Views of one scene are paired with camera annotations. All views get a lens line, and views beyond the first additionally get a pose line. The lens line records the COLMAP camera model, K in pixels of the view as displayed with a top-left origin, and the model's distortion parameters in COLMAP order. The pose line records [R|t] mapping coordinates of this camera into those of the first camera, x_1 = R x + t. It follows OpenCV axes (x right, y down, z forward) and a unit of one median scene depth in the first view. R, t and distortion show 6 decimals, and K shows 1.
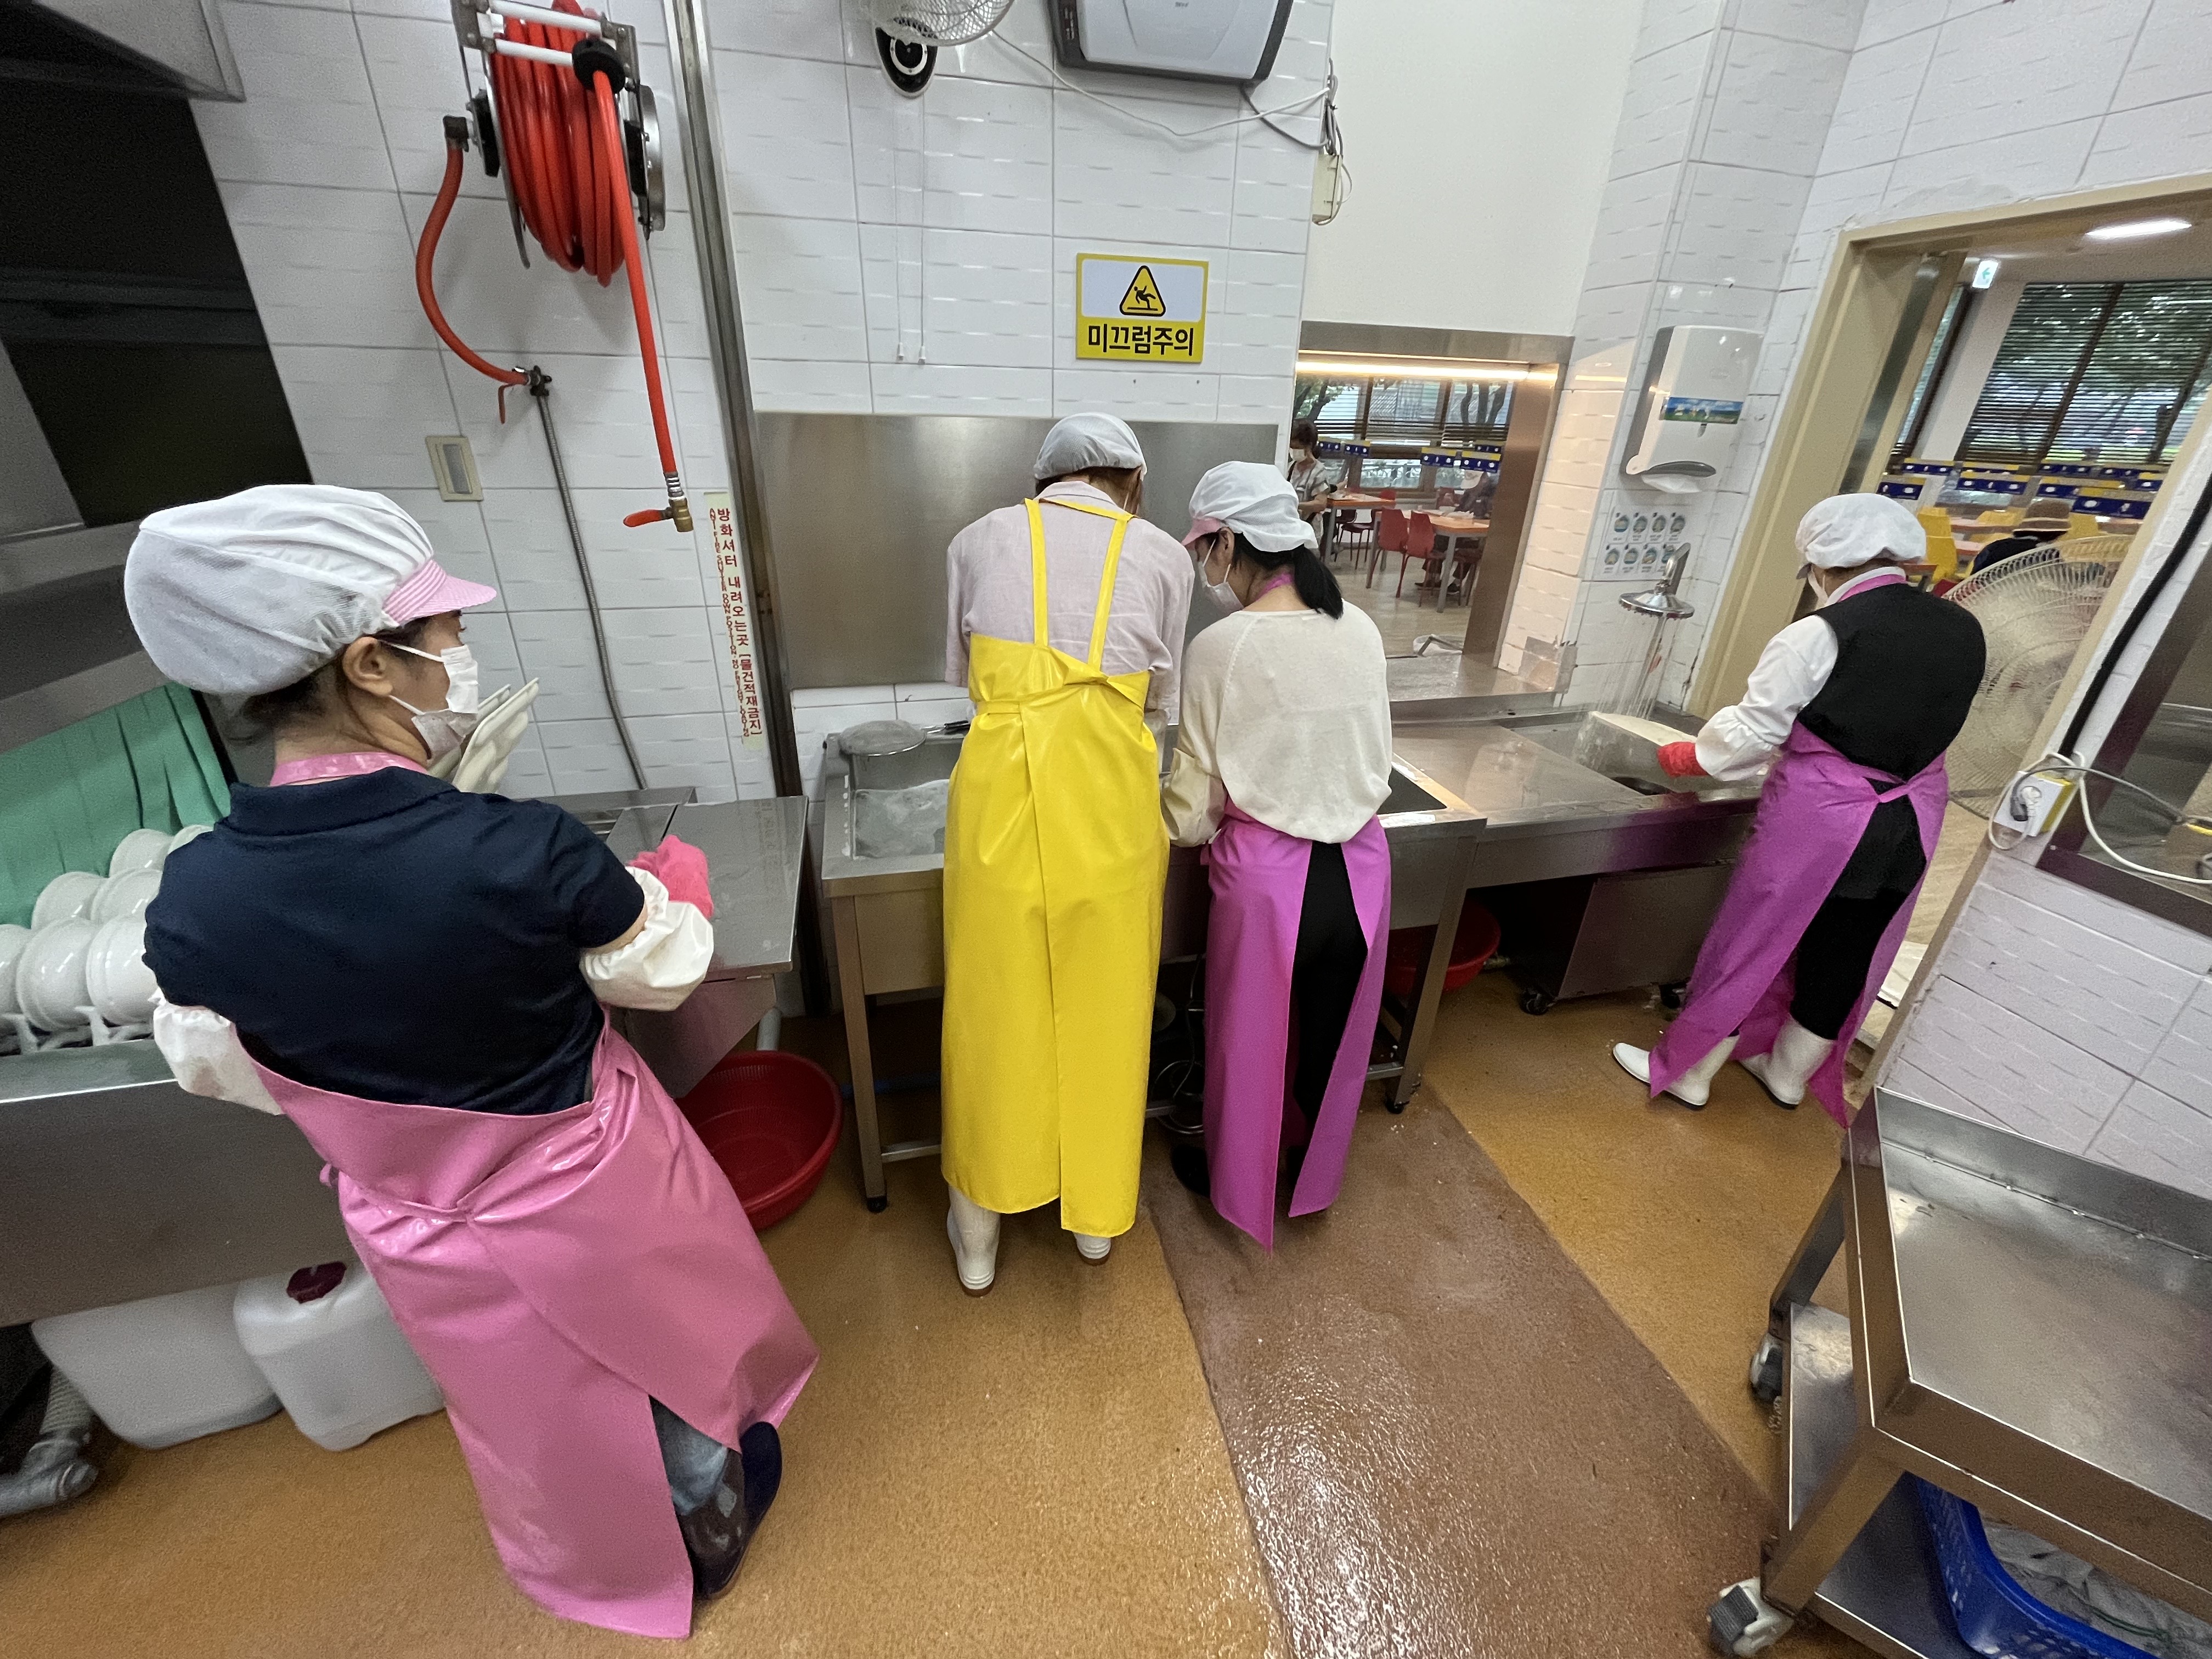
lens RADIAL K [[892.0, 0, 1107.4], [0, 892.0, 824.0], [0, 0, 1]] dist [-0.003709, 0.000426]
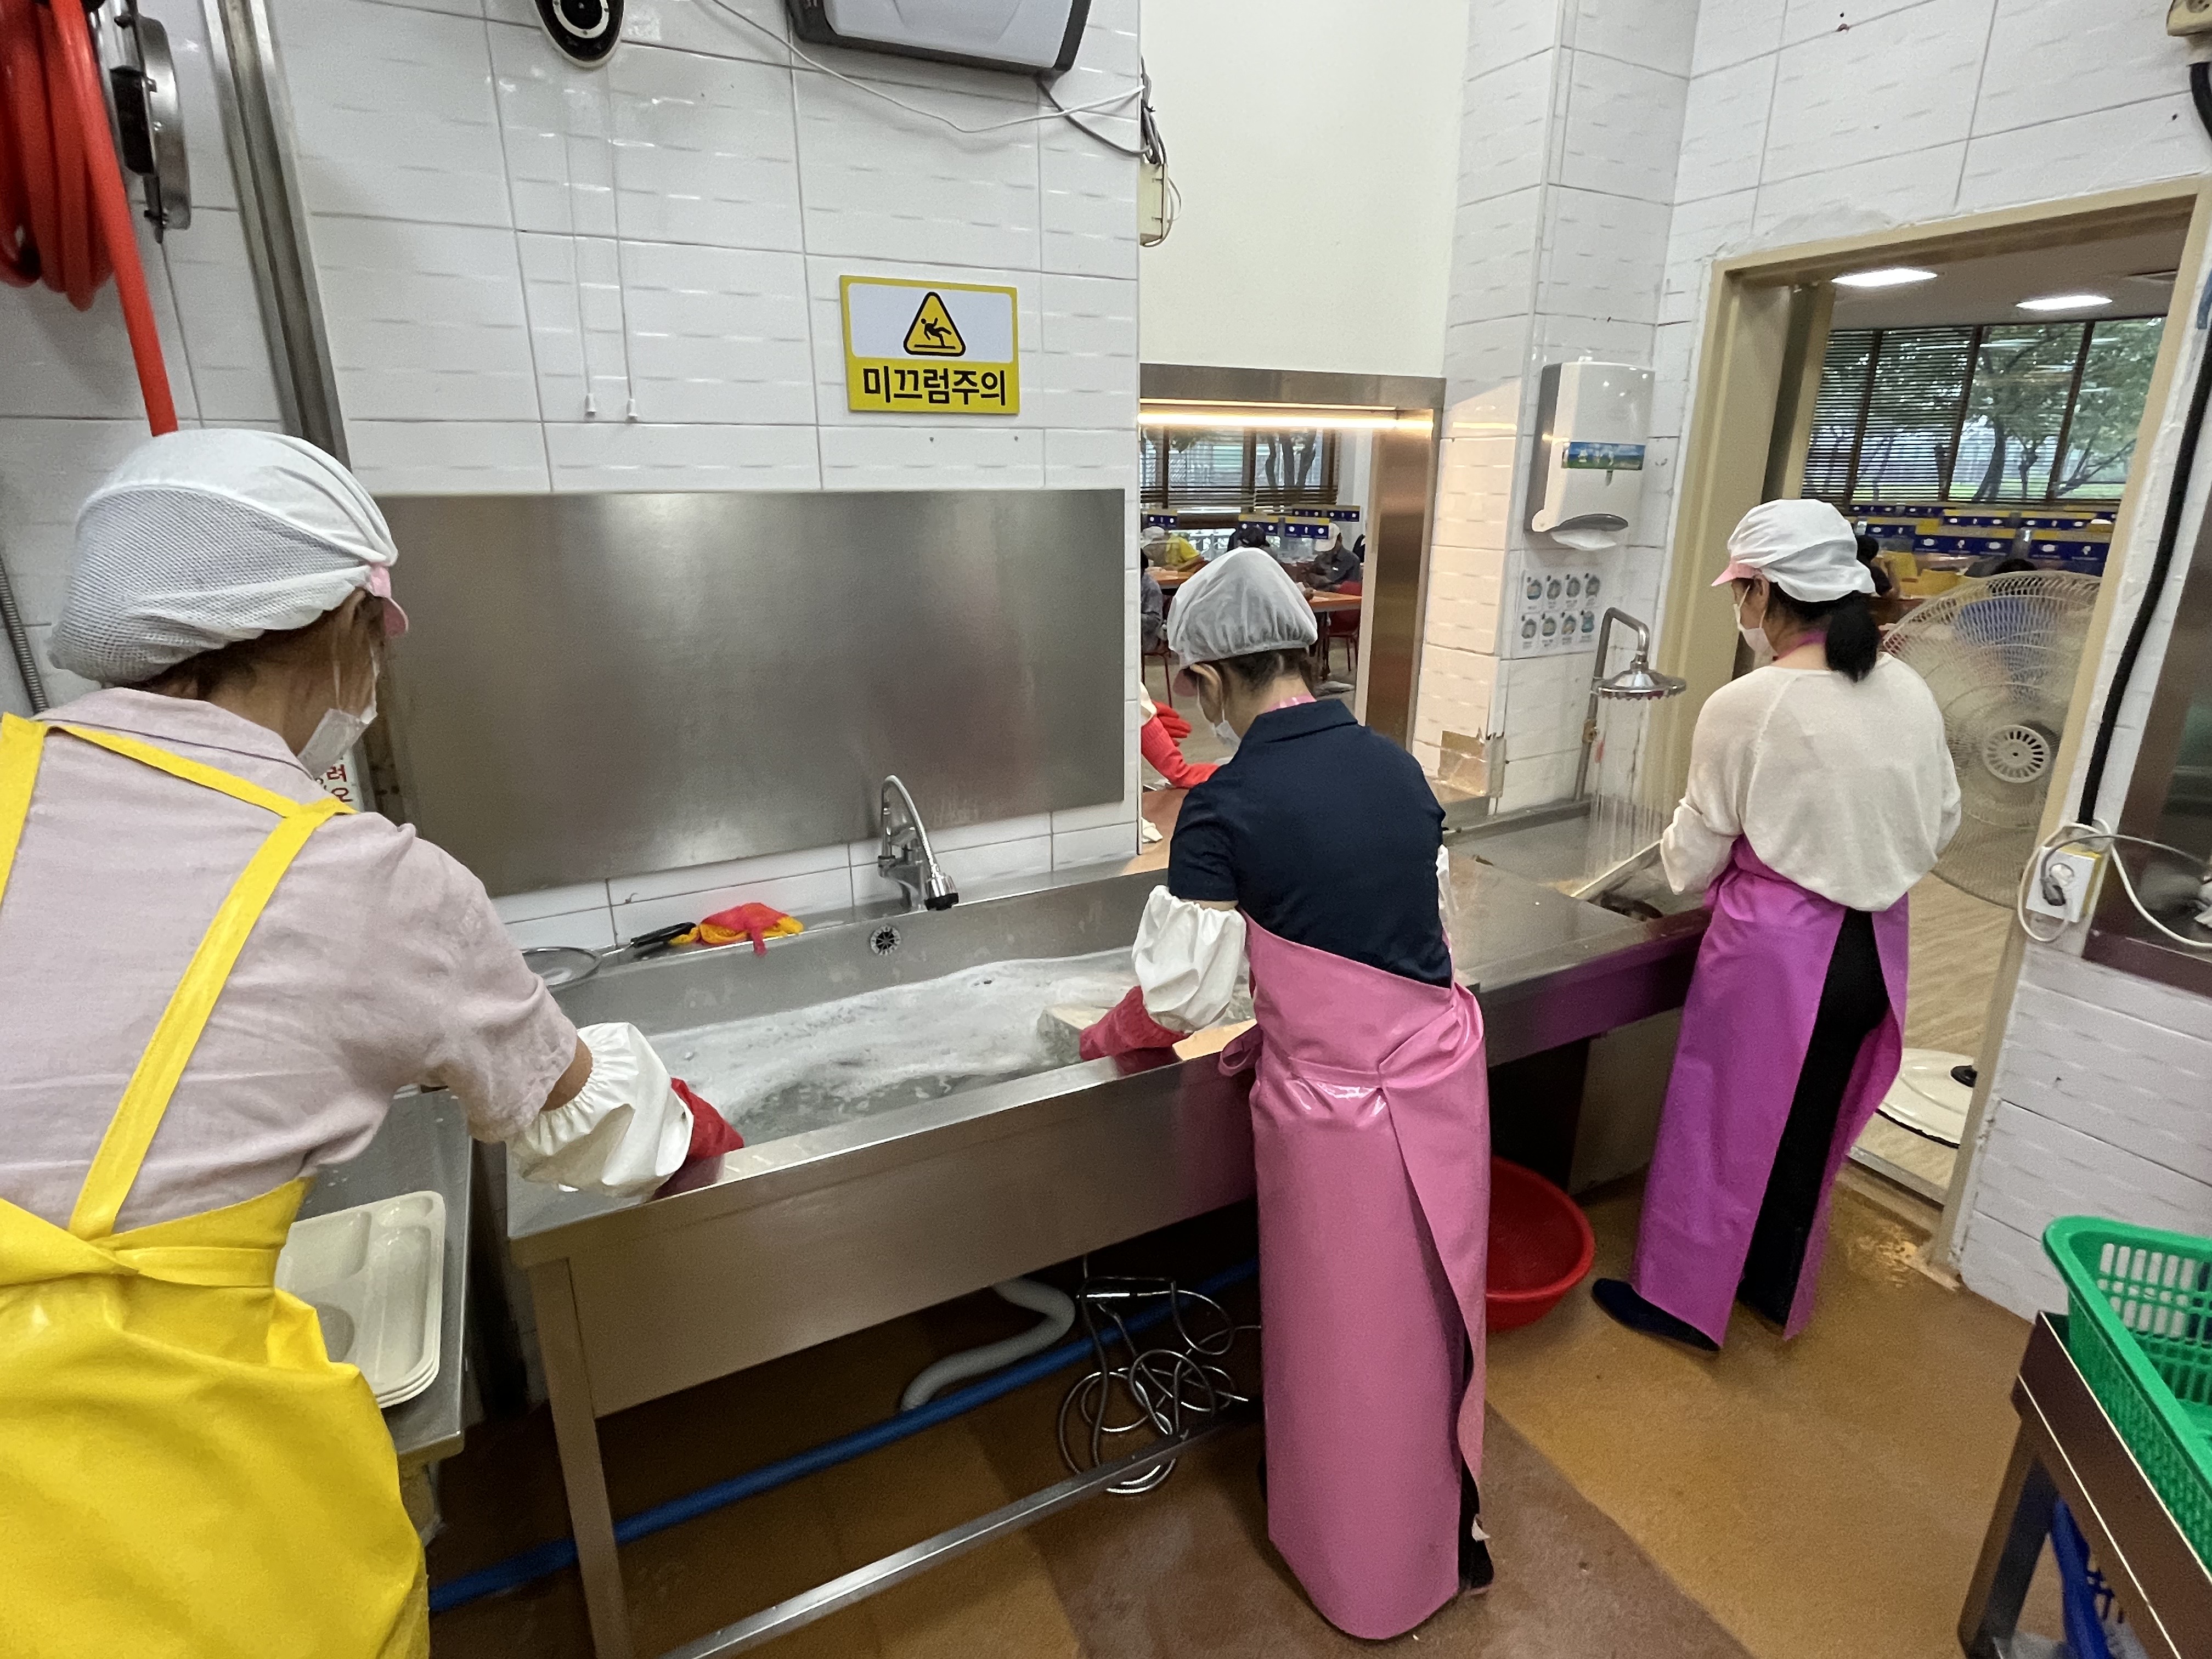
lens RADIAL K [[1104.4, 0, 1095.9], [0, 1104.4, 812.8], [0, 0, 1]] dist [-0.006044, 0.002097]
pose [[0.975087, -0.092998, 0.201386, -0.054679], [0.121239, 0.983705, -0.132761, -0.063516], [-0.185758, 0.153870, 0.970473, 0.156018]]
